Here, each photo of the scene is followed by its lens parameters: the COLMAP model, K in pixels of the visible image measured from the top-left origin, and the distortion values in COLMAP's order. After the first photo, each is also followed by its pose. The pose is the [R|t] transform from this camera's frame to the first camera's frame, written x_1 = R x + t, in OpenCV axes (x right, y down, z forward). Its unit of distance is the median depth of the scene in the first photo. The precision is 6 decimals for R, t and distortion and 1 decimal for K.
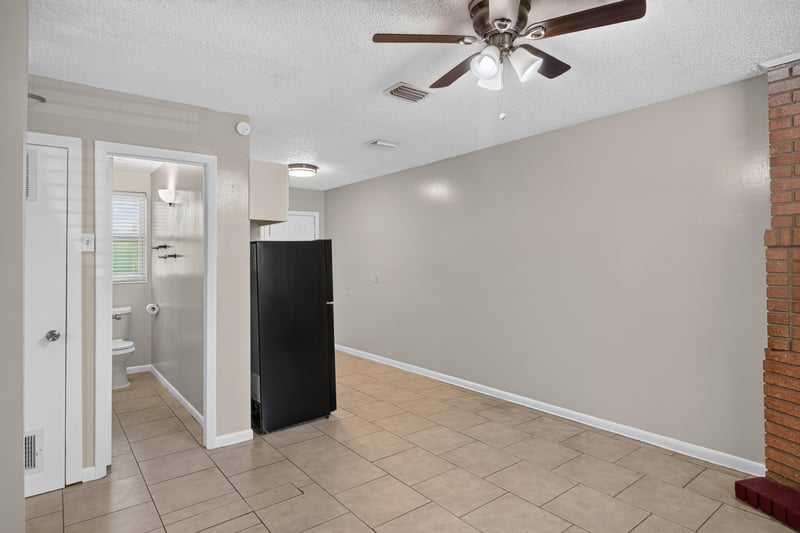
lens RADIAL K [[441.6, 0, 417.4], [0, 441.6, 254.2], [0, 0, 1]] dist [0.001081, 0.000031]
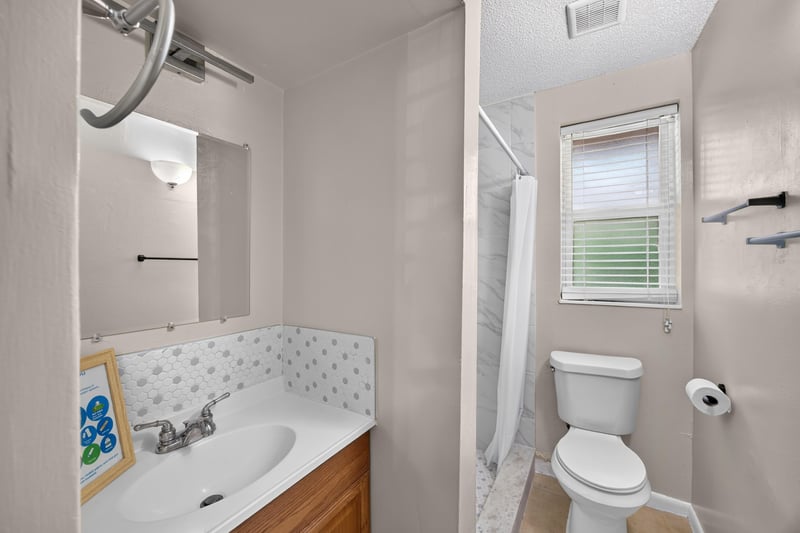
lens RADIAL K [[316.4, 0, 396.7], [0, 316.4, 255.2], [0, 0, 1]] dist [-0.001281, -0.000028]
pose [[0.325284, 0.010940, -0.945553, -0.444457], [0.007558, 0.999871, 0.014169, 0.009840], [0.945586, -0.011755, 0.325159, 0.689571]]
